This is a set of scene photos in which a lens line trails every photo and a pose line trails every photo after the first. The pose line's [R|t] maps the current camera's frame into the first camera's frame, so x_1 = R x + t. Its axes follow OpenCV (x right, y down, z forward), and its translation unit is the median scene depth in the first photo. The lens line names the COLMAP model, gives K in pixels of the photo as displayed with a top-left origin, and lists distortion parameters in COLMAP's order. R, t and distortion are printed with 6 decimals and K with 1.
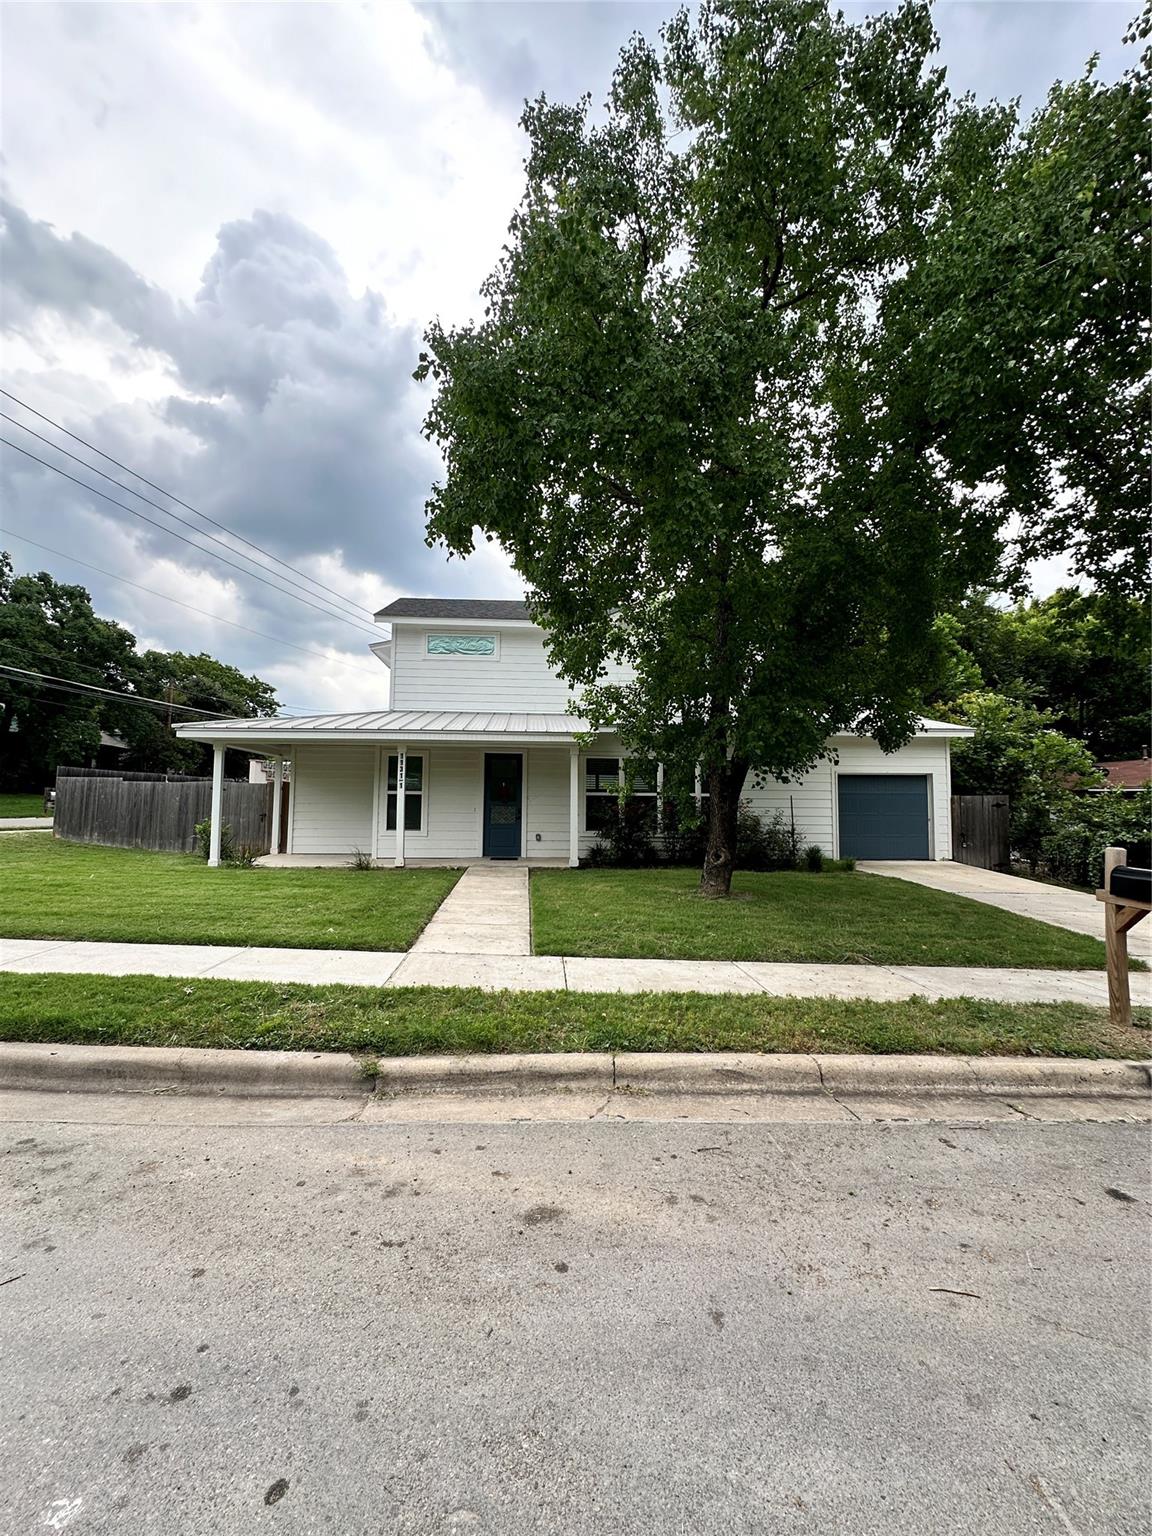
lens RADIAL K [[612.0, 0, 575.8], [0, 612.0, 768.7], [0, 0, 1]] dist [-0.003639, -0.000288]
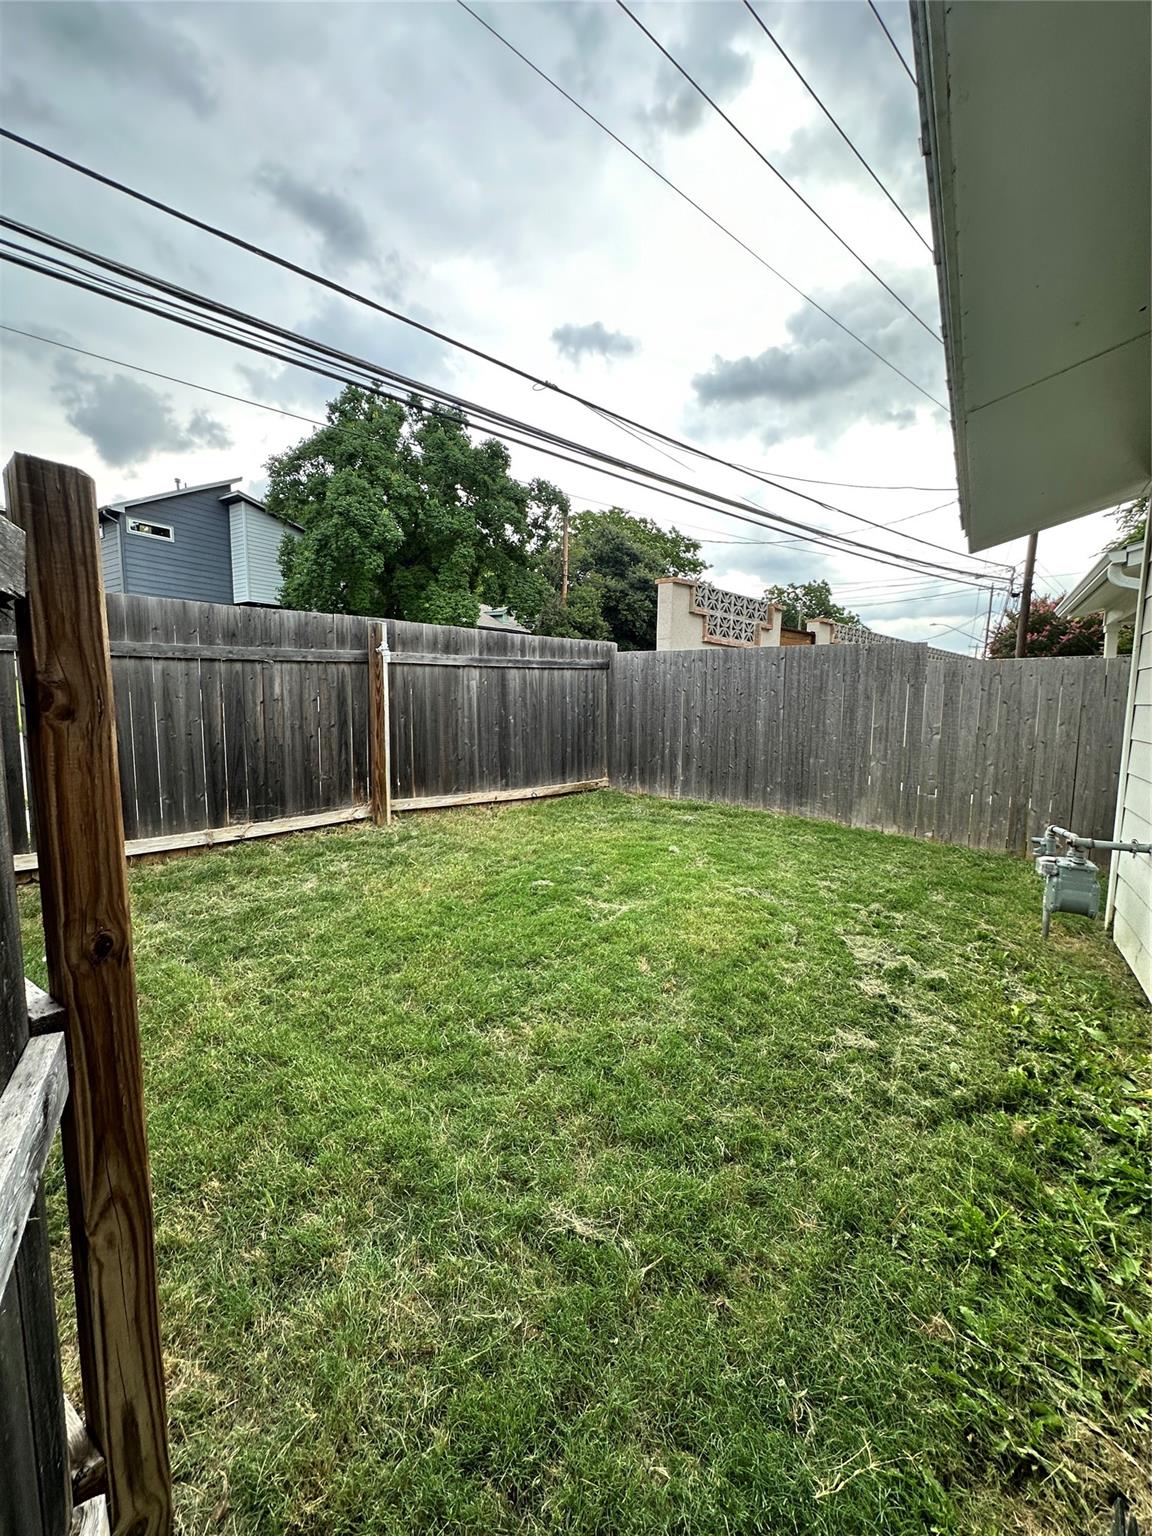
lens RADIAL K [[612.0, 0, 578.6], [0, 612.0, 766.4], [0, 0, 1]] dist [-0.003639, -0.000288]
pose [[0.801824, 0.070809, -0.593350, -0.193083], [0.031651, 0.986528, 0.160502, 0.012335], [0.596721, -0.147475, 0.788781, 0.369994]]
